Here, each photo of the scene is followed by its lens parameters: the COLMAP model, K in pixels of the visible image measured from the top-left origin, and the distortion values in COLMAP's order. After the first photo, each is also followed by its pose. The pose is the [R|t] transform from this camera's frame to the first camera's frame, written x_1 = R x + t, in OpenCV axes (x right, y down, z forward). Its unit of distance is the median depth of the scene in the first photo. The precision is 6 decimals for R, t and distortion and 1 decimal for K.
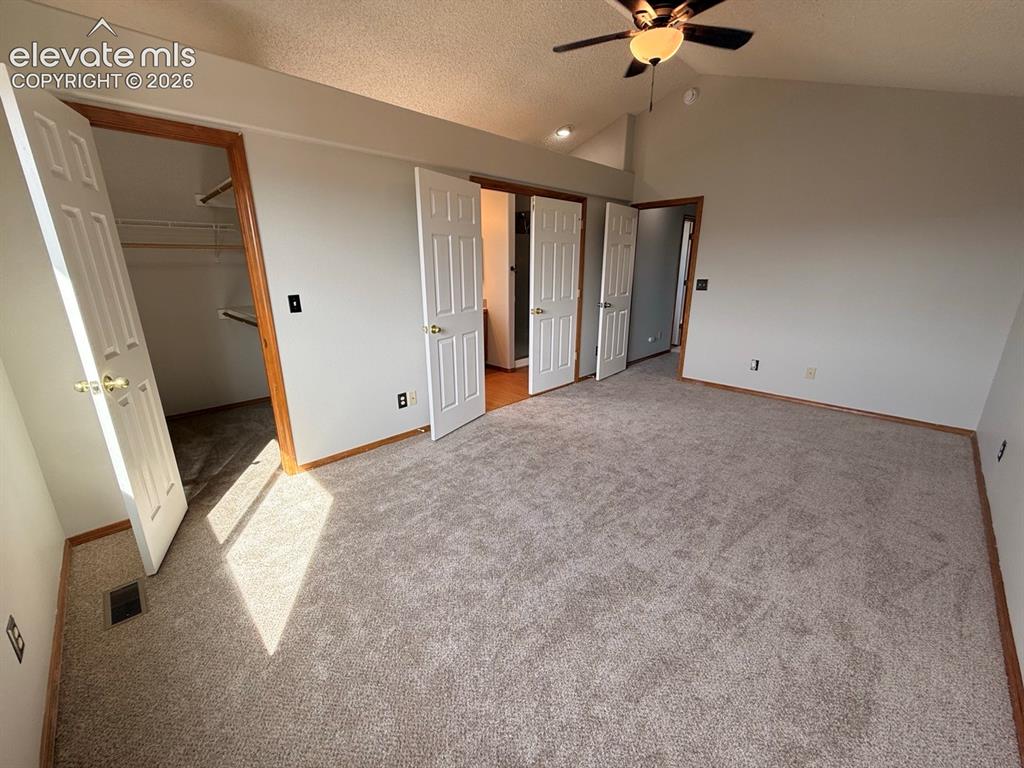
lens RADIAL K [[408.6, 0, 511.2], [0, 408.6, 380.2], [0, 0, 1]] dist [-0.000268, 0.000541]
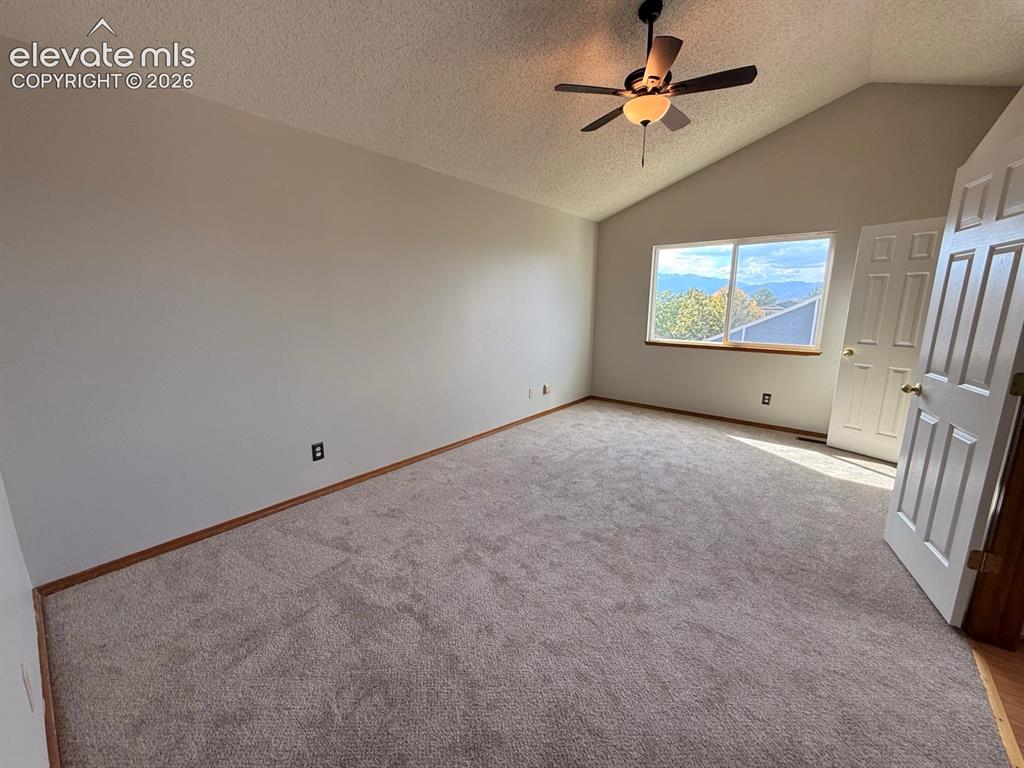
lens RADIAL K [[408.6, 0, 513.9], [0, 408.6, 385.9], [0, 0, 1]] dist [-0.000268, 0.000541]
pose [[-0.994060, 0.019700, -0.107035, 0.727052], [-0.032083, 0.886733, 0.461167, -0.546351], [0.103997, 0.461862, -0.880834, 1.953179]]
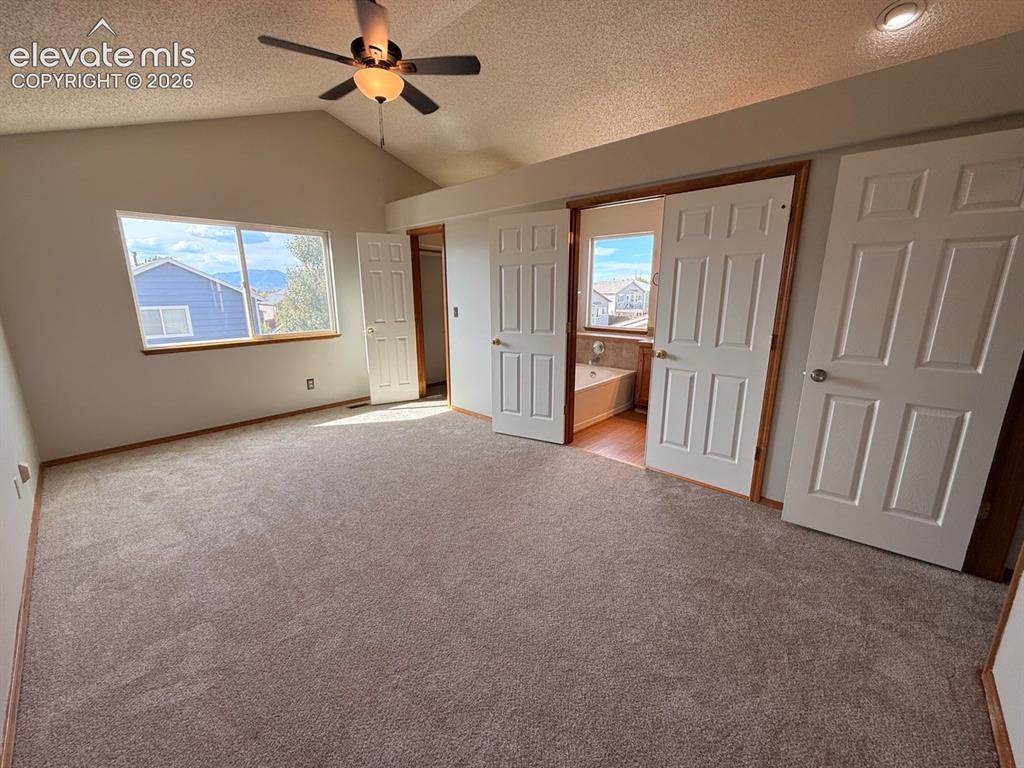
lens RADIAL K [[408.6, 0, 503.0], [0, 408.6, 385.9], [0, 0, 1]] dist [-0.000268, 0.000541]
pose [[0.033891, 0.232015, -0.972122, 1.322036], [-0.271135, 0.938337, 0.214499, -0.341829], [0.961945, 0.256306, 0.094709, 1.184928]]
